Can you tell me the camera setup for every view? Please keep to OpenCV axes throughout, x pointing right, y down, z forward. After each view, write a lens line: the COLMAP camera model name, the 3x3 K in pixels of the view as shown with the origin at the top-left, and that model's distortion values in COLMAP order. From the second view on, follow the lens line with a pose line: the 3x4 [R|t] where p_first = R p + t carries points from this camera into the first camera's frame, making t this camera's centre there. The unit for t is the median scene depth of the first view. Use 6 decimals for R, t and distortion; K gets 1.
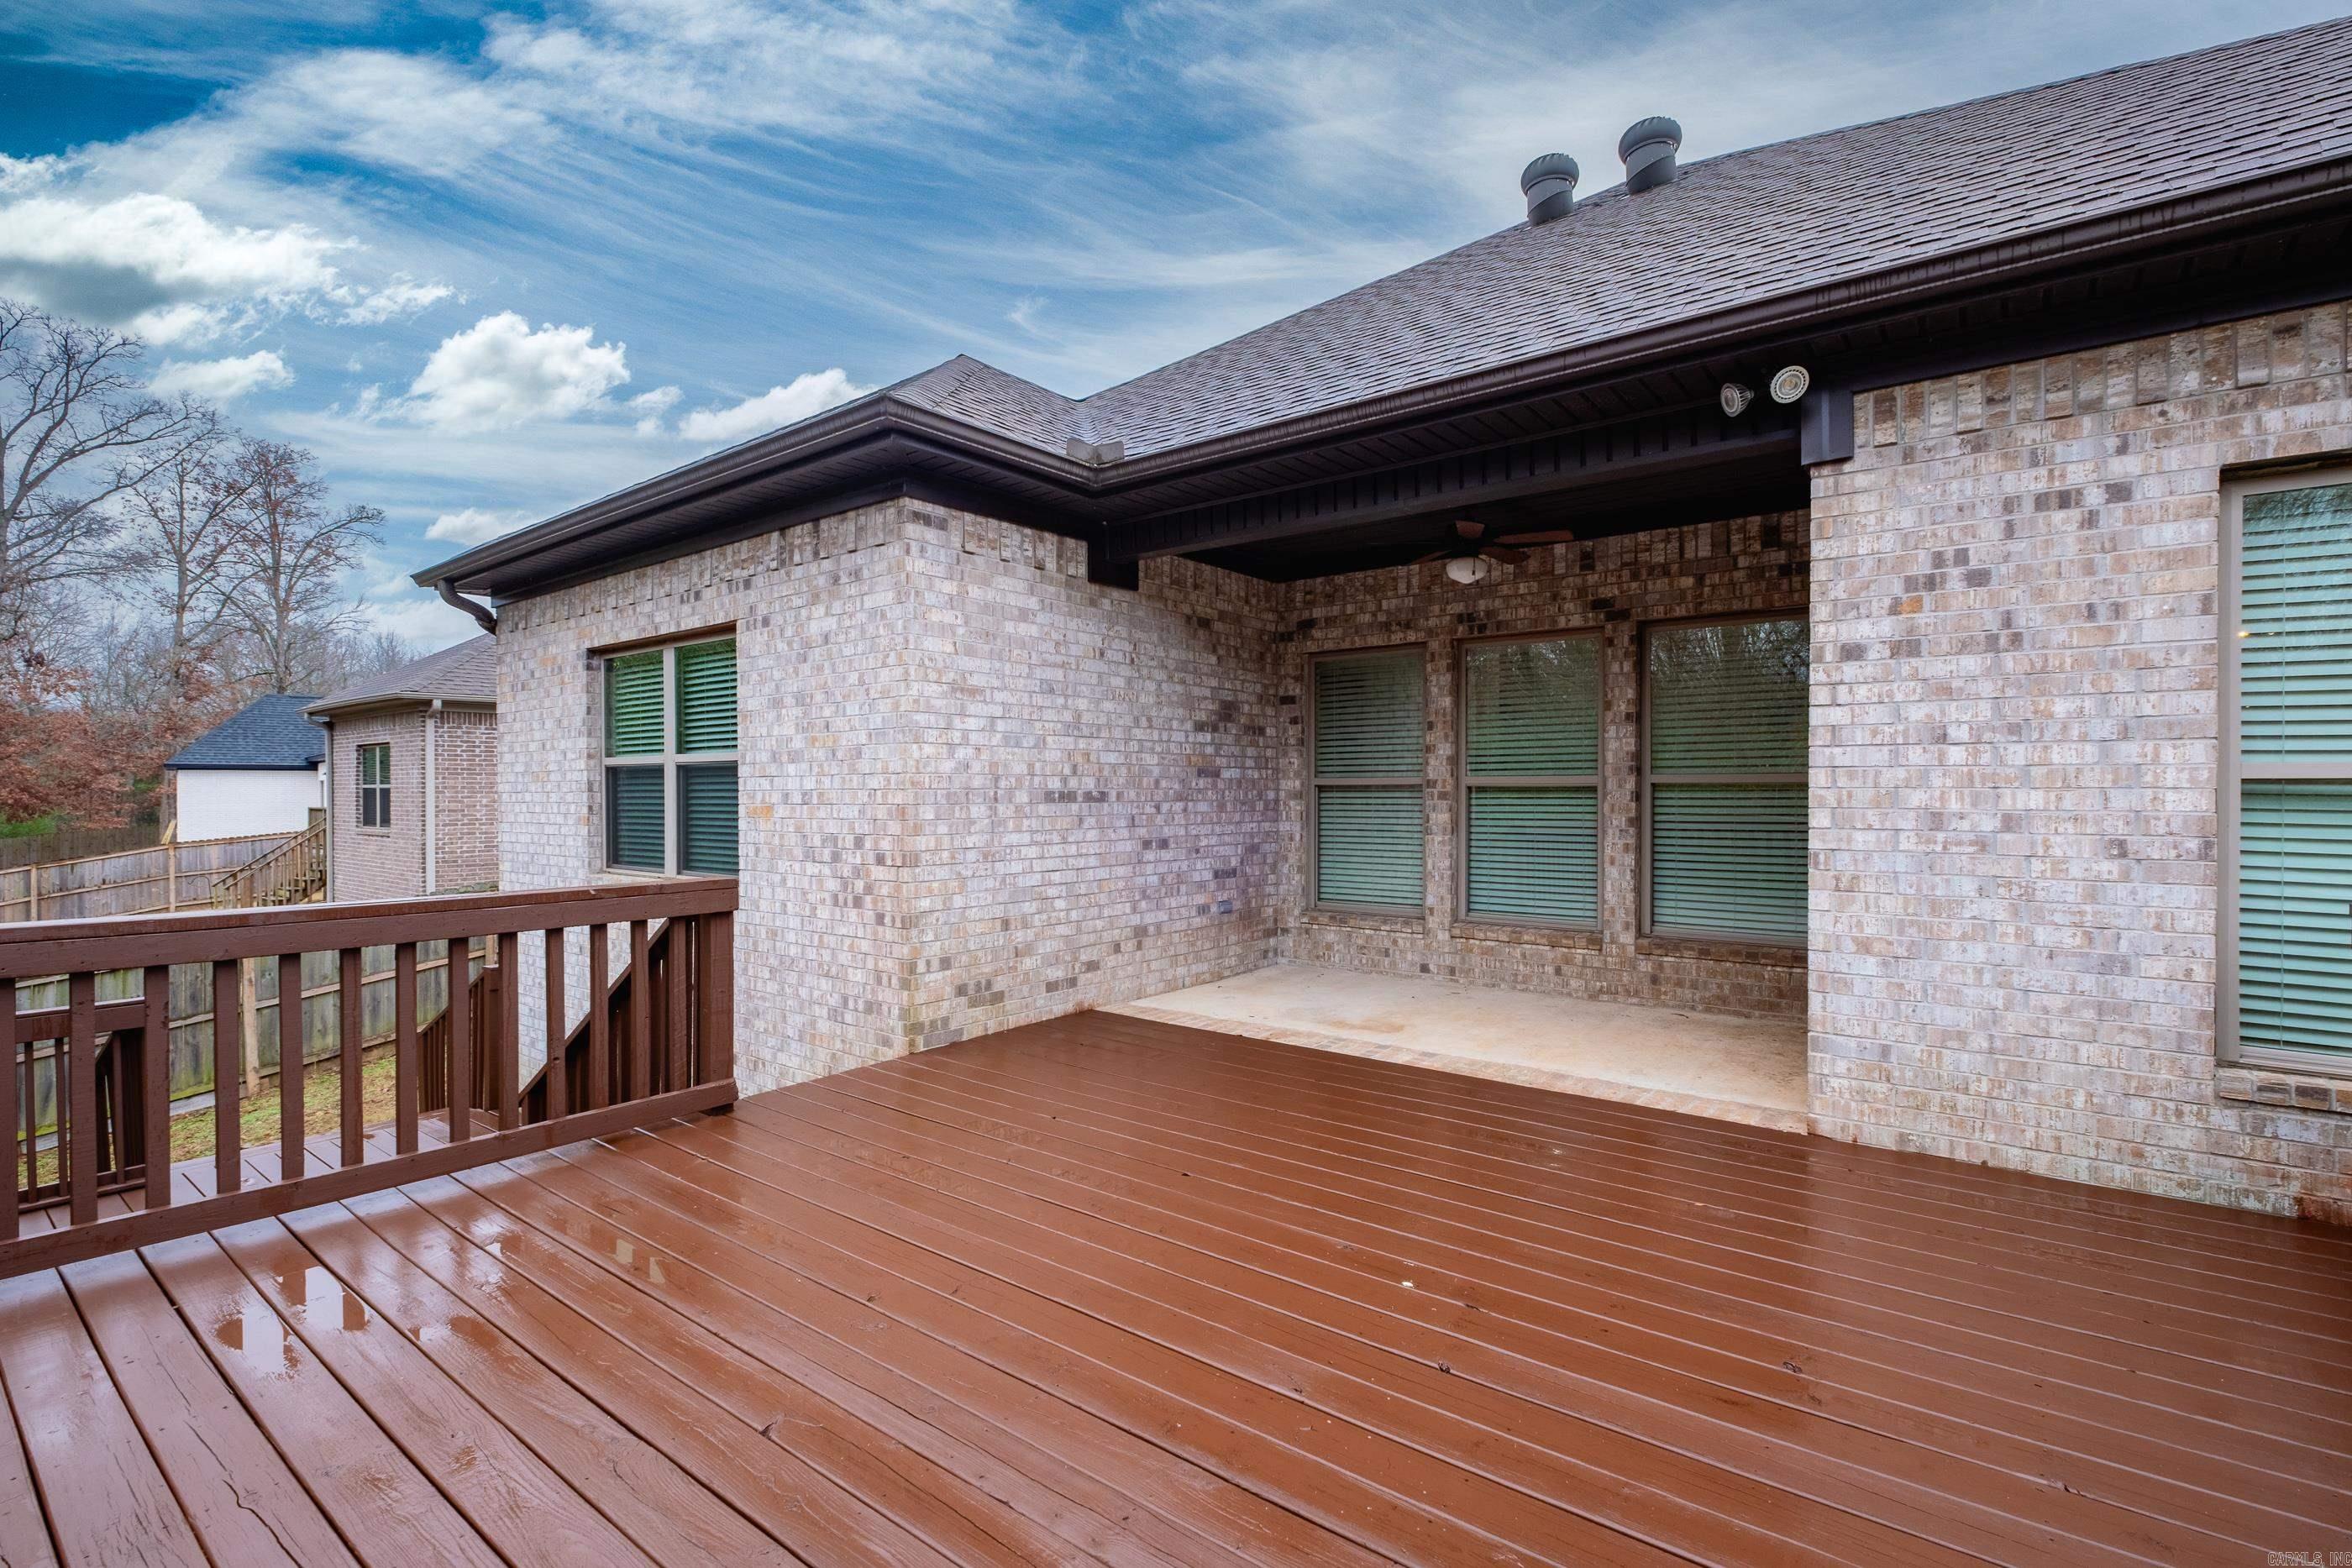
lens RADIAL K [[1018.2, 0, 1237.4], [0, 1018.2, 792.4], [0, 0, 1]] dist [0.005186, -0.004308]
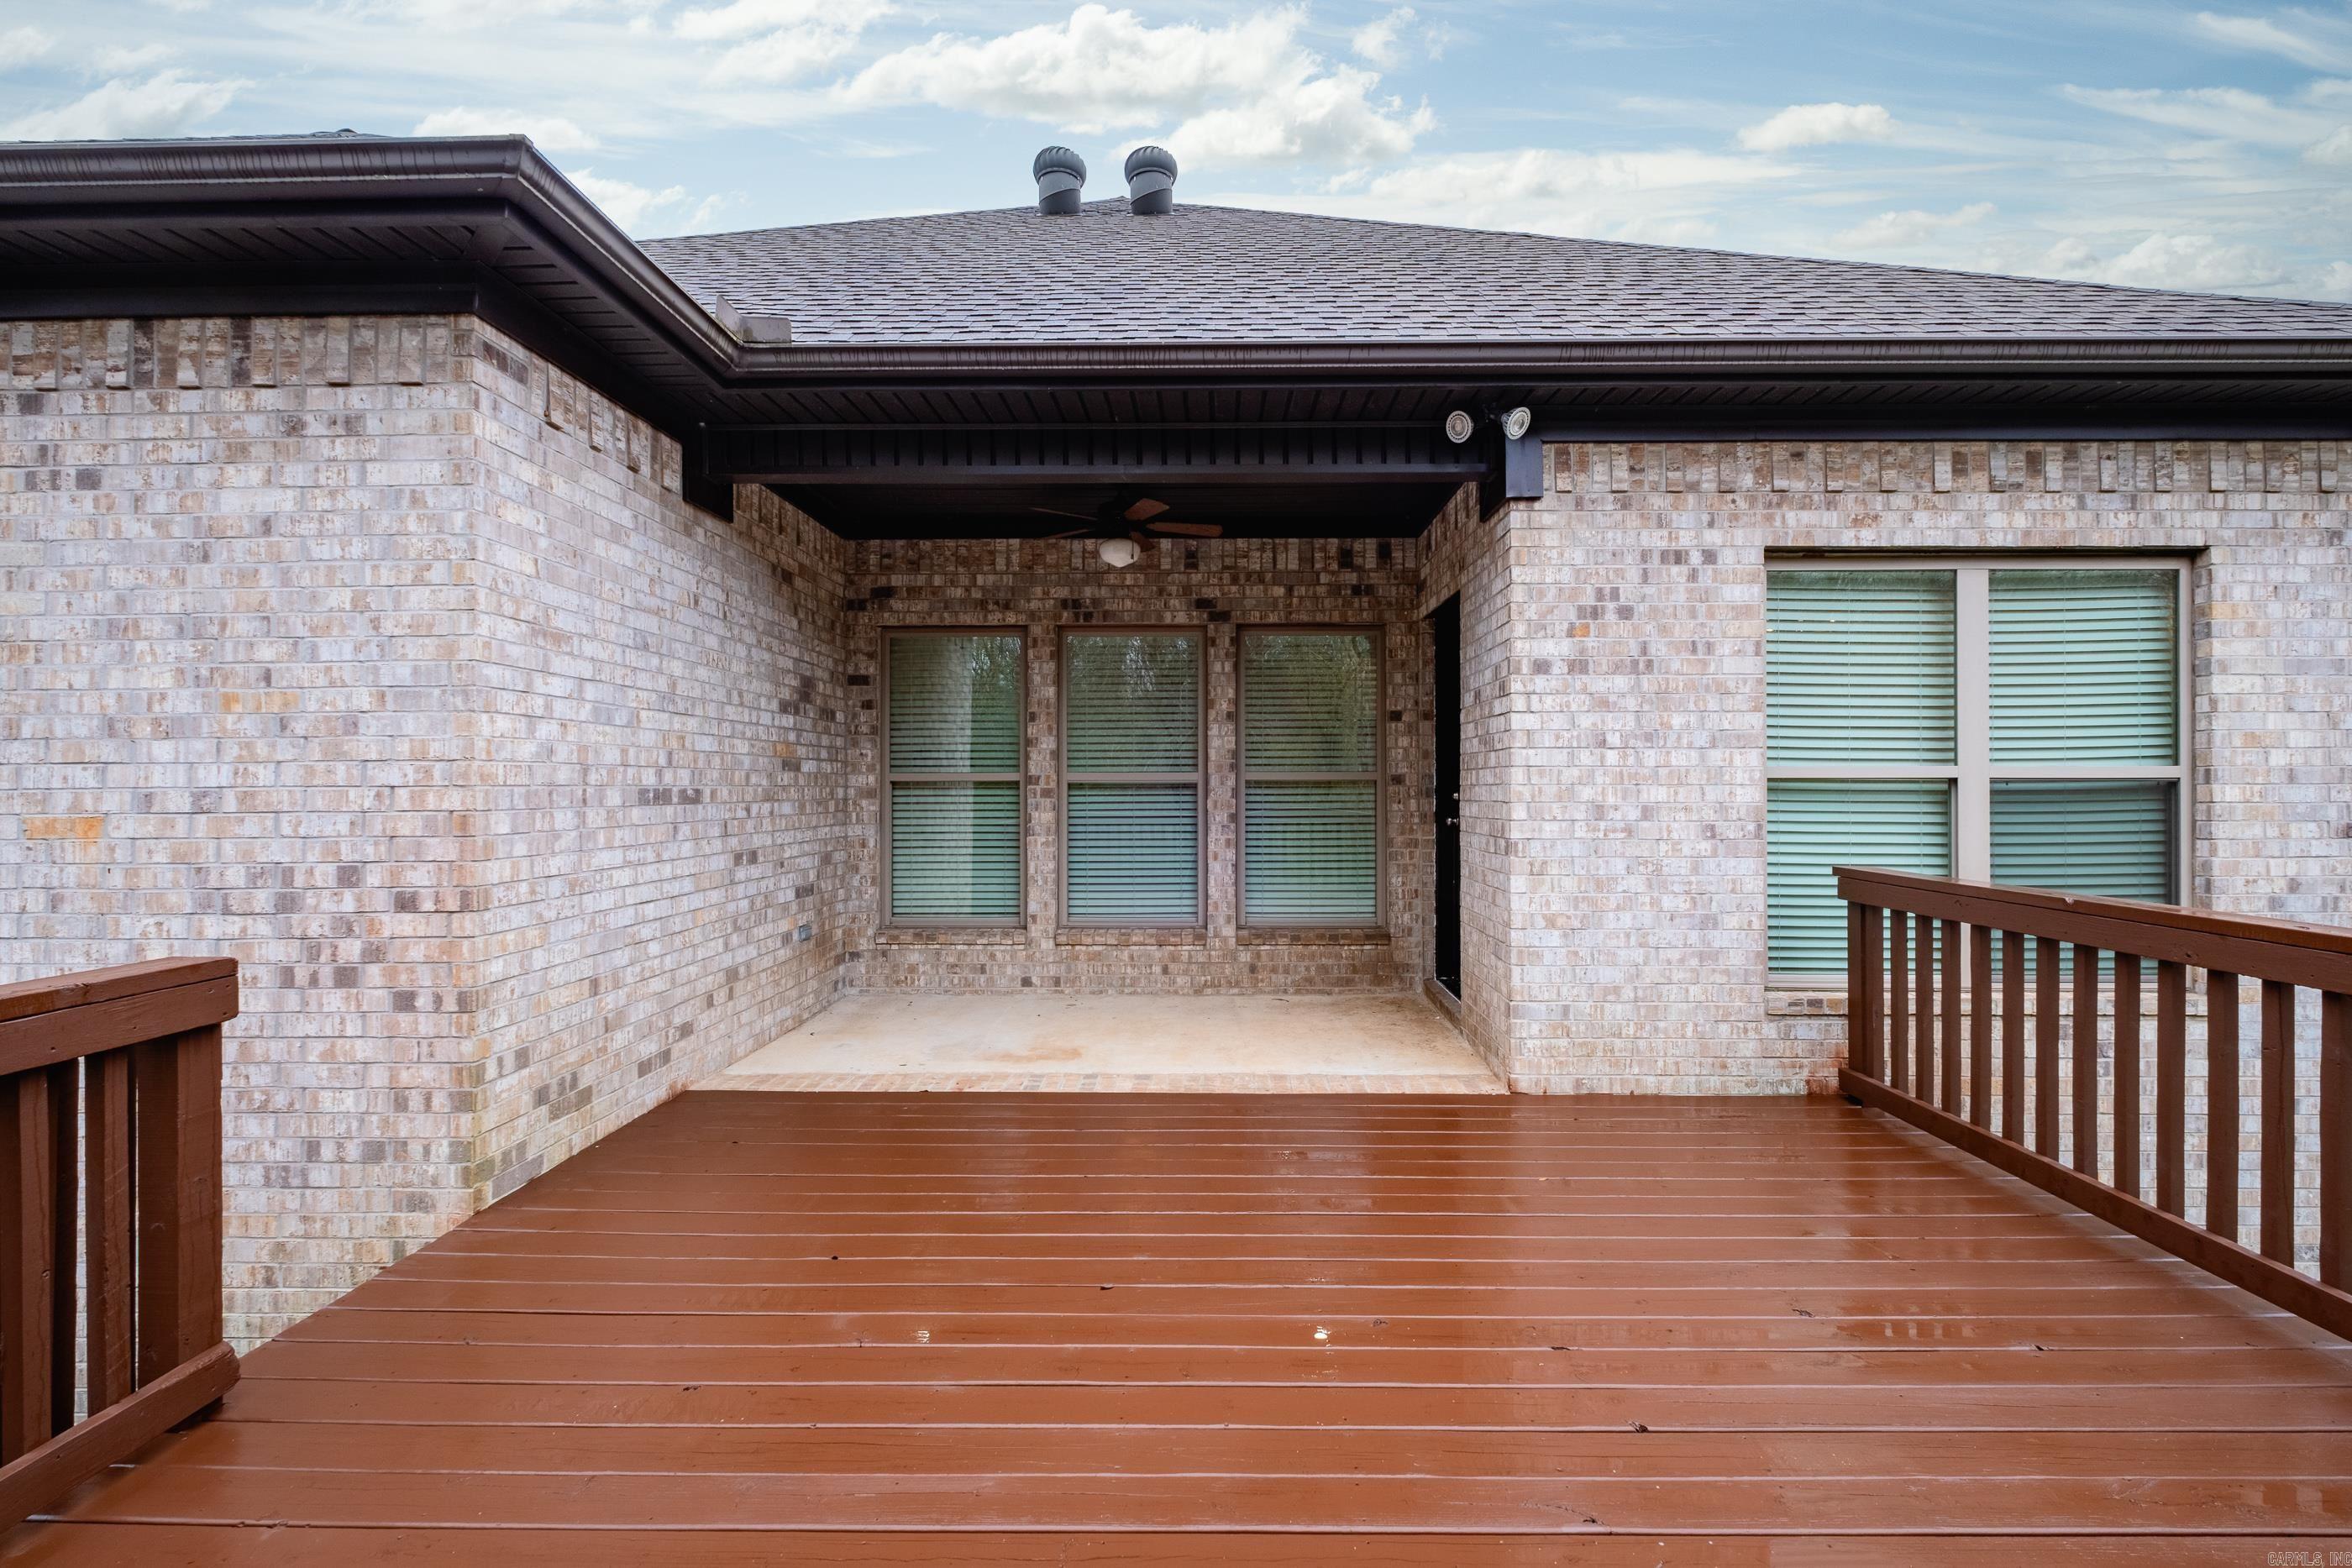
lens RADIAL K [[1018.2, 0, 1193.1], [0, 1018.2, 779.3], [0, 0, 1]] dist [0.005186, -0.004308]
pose [[0.820829, 0.003370, 0.571164, -0.303560], [0.002384, 0.999954, -0.009326, -0.000487], [-0.571169, 0.009016, 0.820783, 0.228874]]
